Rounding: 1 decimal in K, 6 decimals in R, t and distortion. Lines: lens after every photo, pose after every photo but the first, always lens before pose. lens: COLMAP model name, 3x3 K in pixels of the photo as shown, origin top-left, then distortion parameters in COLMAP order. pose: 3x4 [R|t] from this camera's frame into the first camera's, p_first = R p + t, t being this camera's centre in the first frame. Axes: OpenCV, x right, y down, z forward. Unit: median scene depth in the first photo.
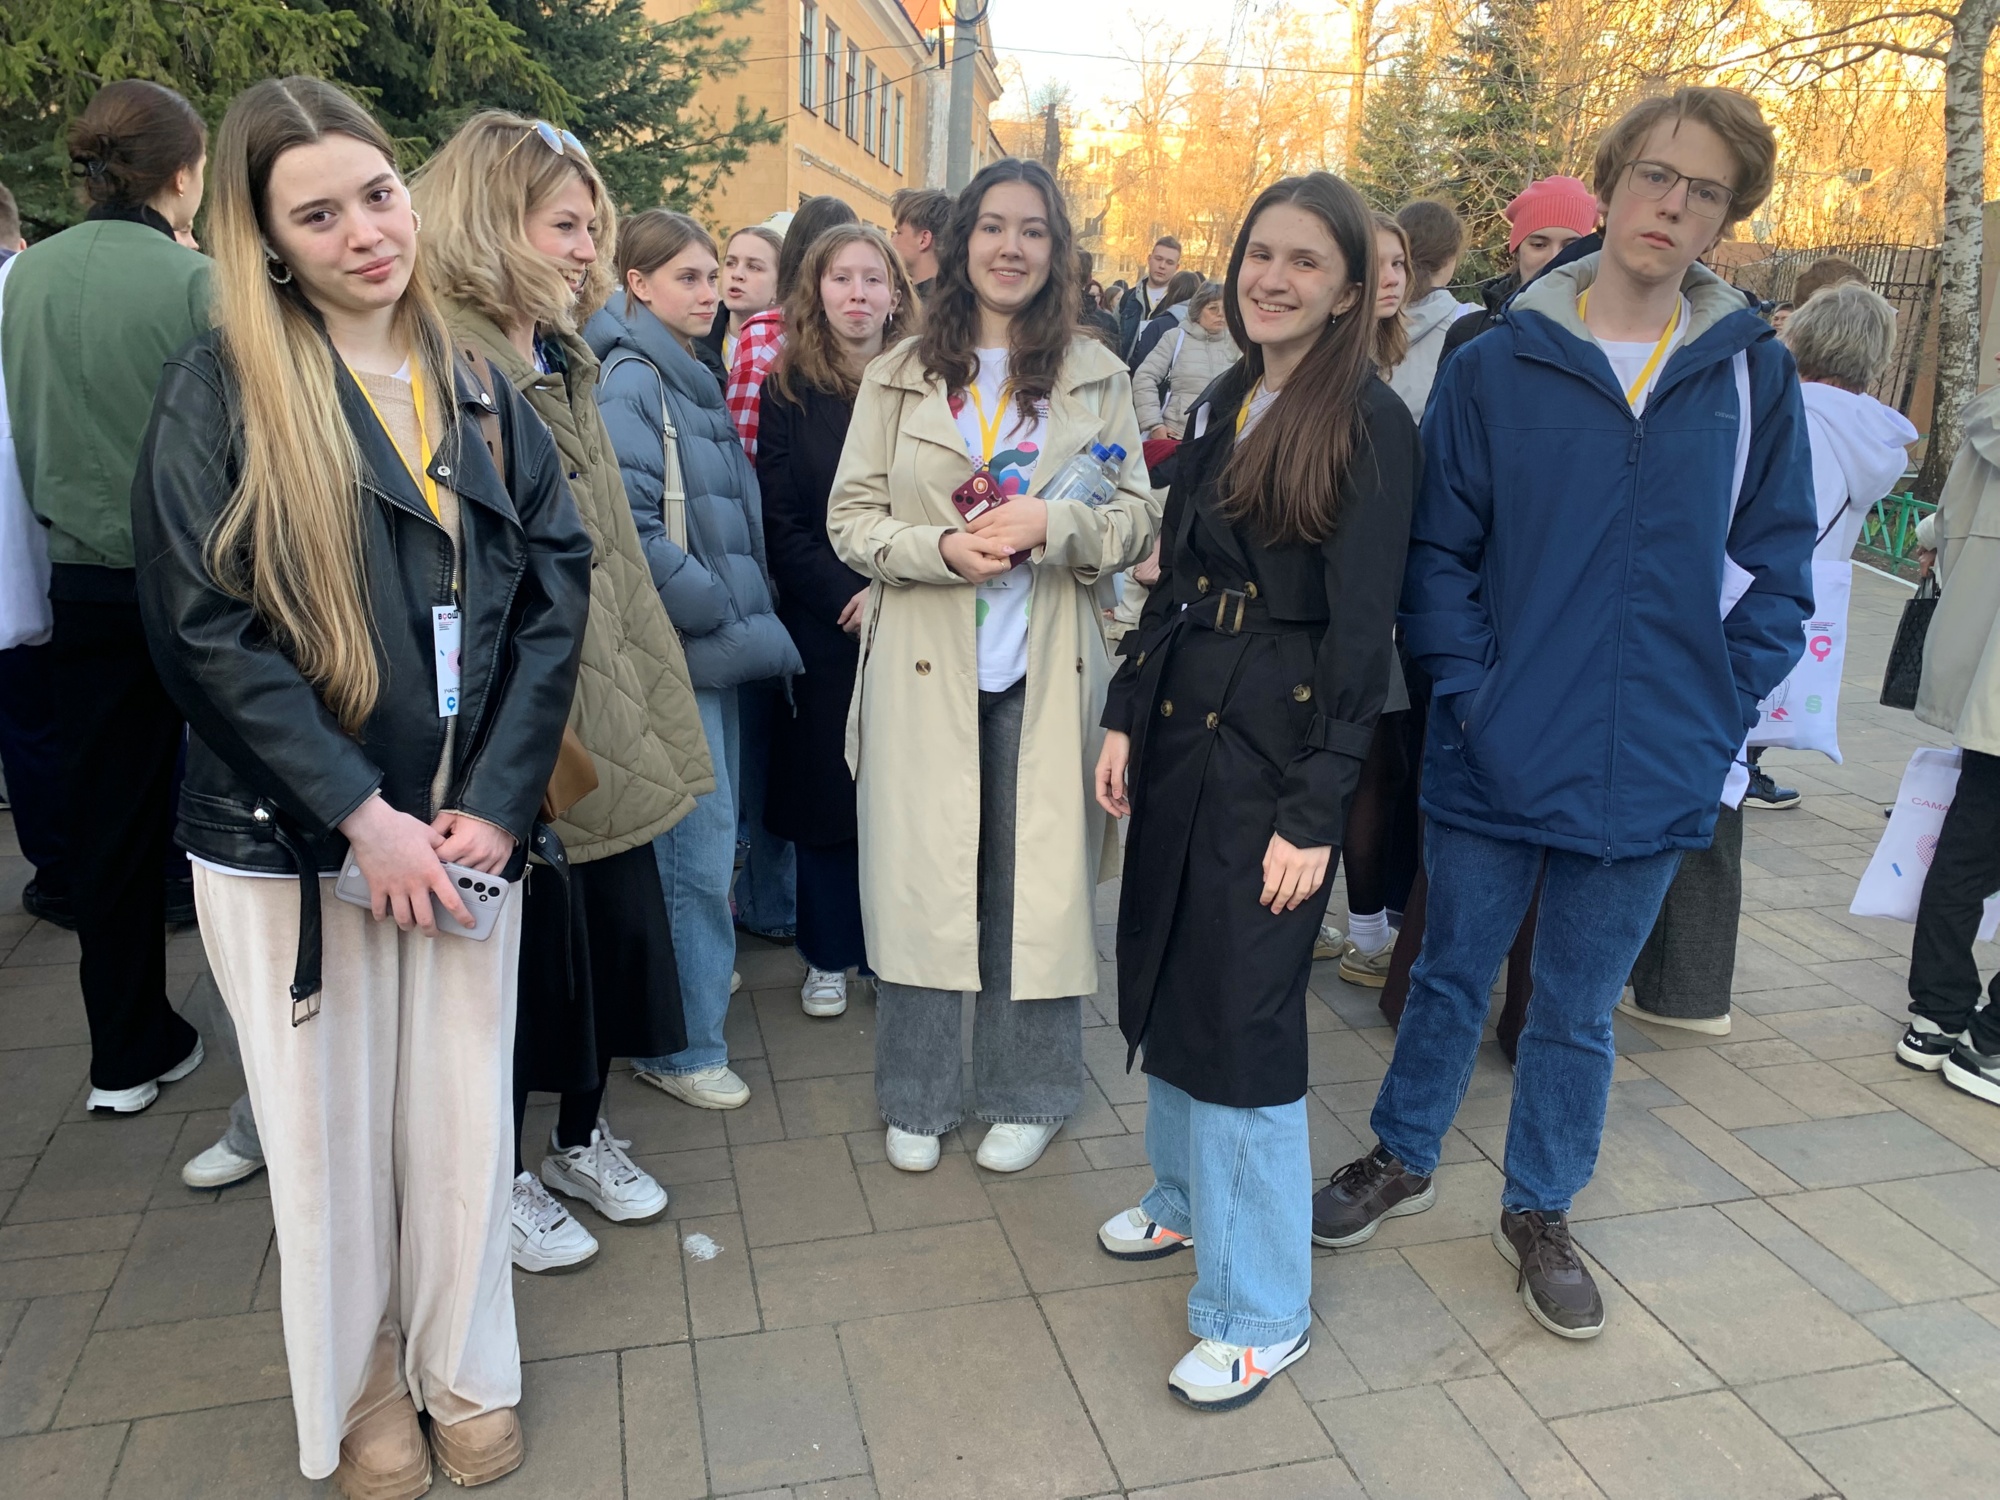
lens RADIAL K [[1500.8, 0, 1000.0], [0, 1500.8, 750.0], [0, 0, 1]] dist [-0.001267, -0.003171]
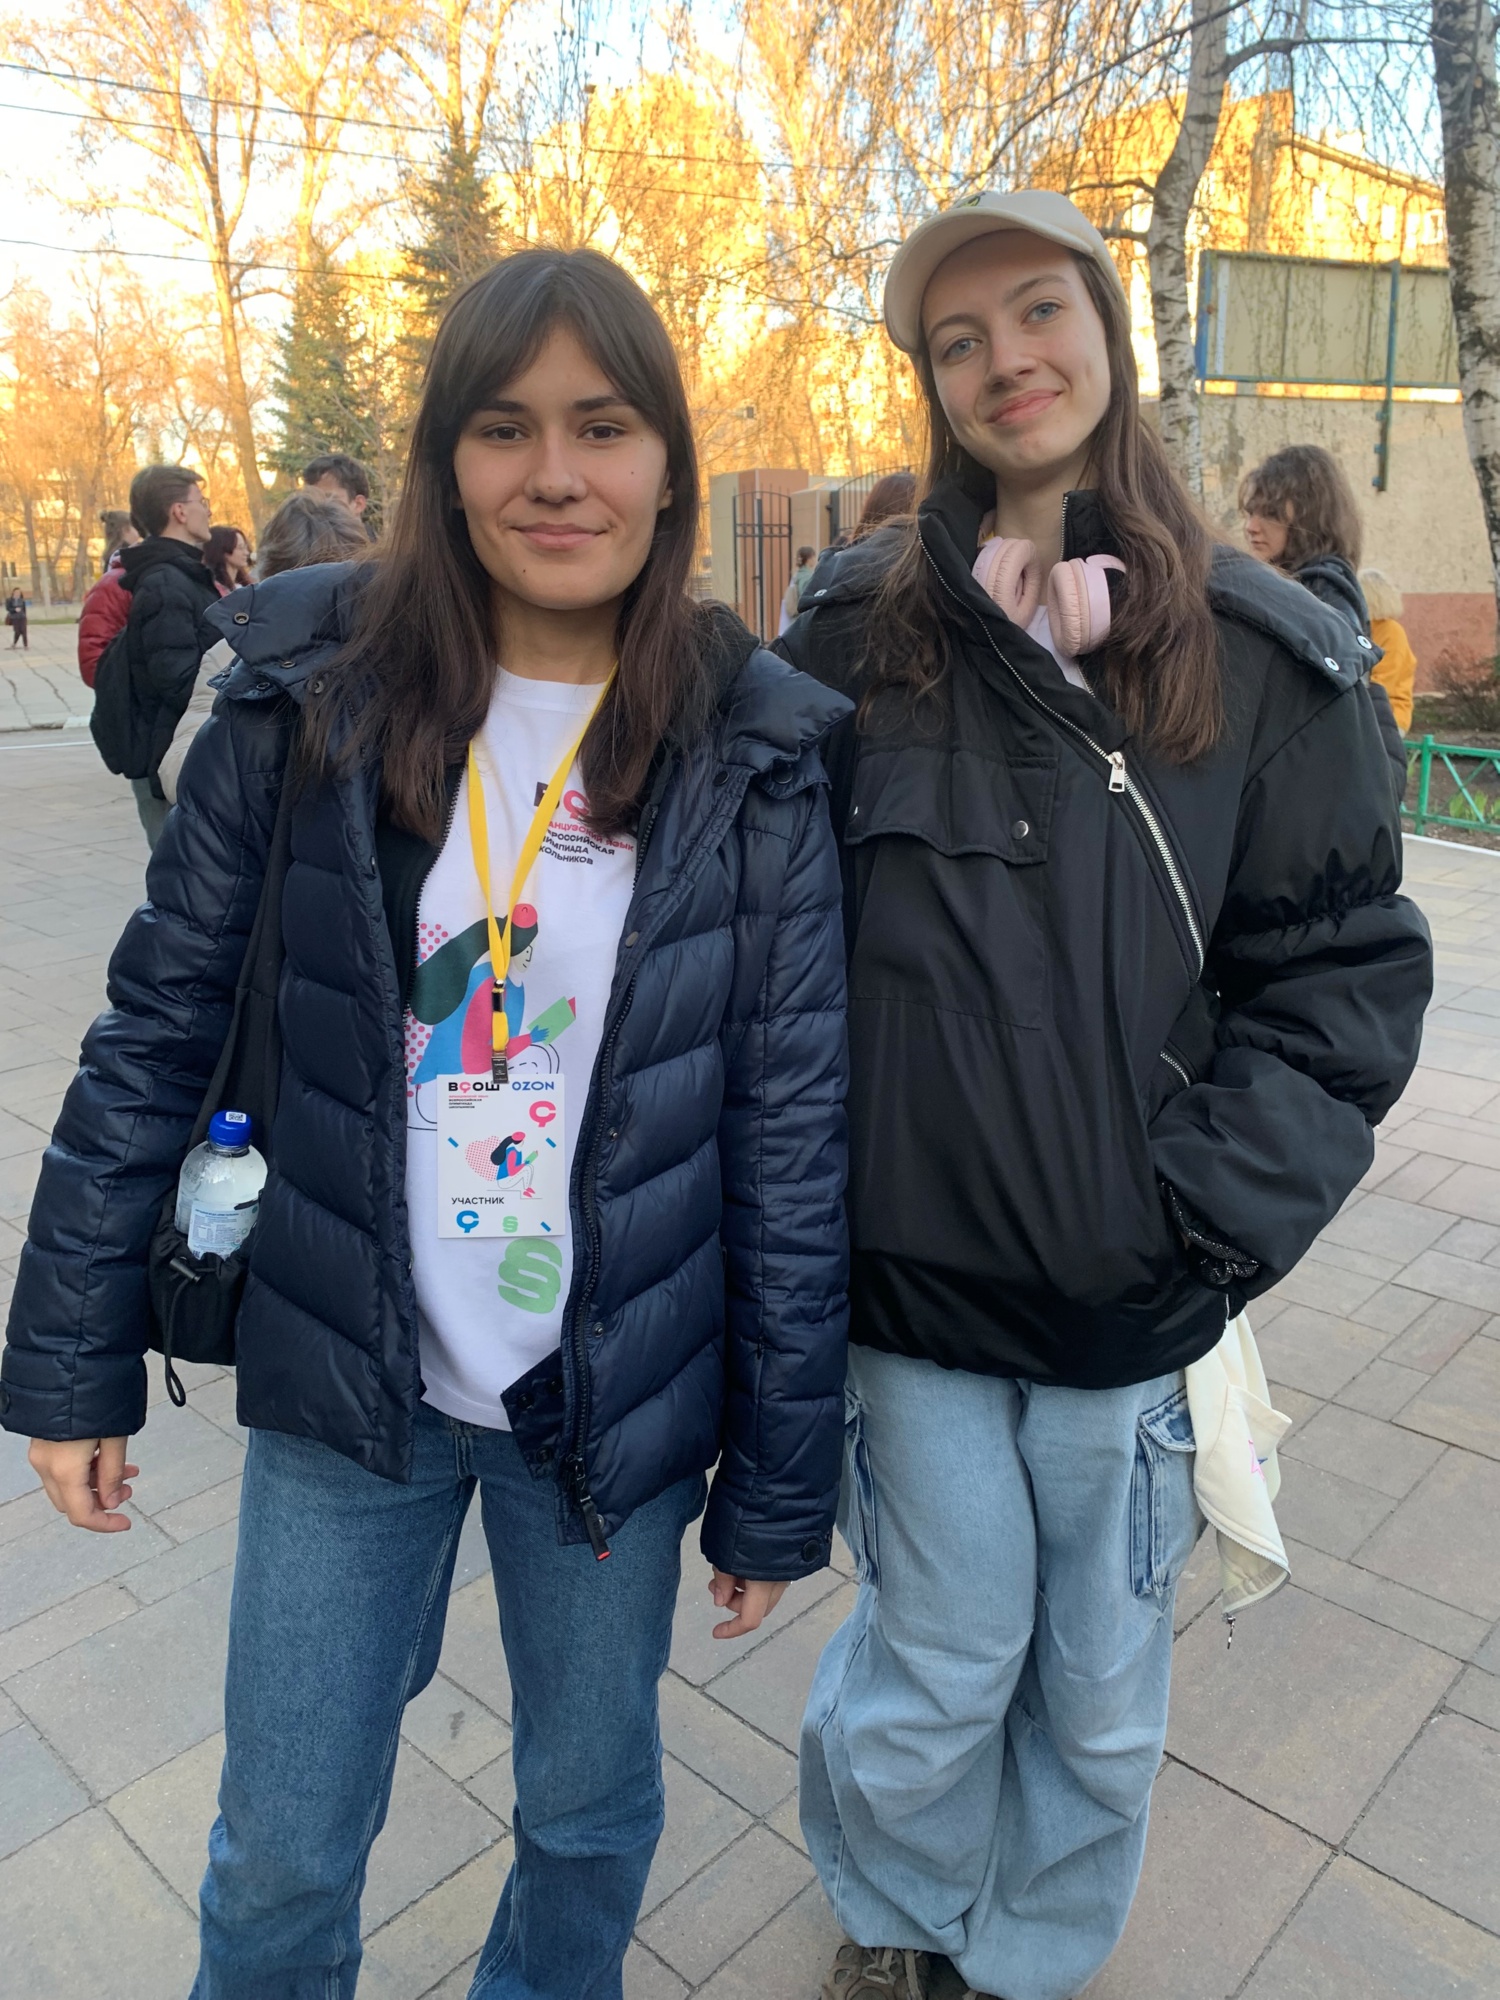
lens RADIAL K [[1506.4, 0, 750.0], [0, 1506.4, 1000.0], [0, 0, 1]] dist [0.003596, 0.002293]
pose [[0.854592, -0.205303, 0.476994, -0.090158], [0.206188, 0.977173, 0.051173, -0.112274], [-0.476611, 0.054618, 0.877416, 0.346311]]
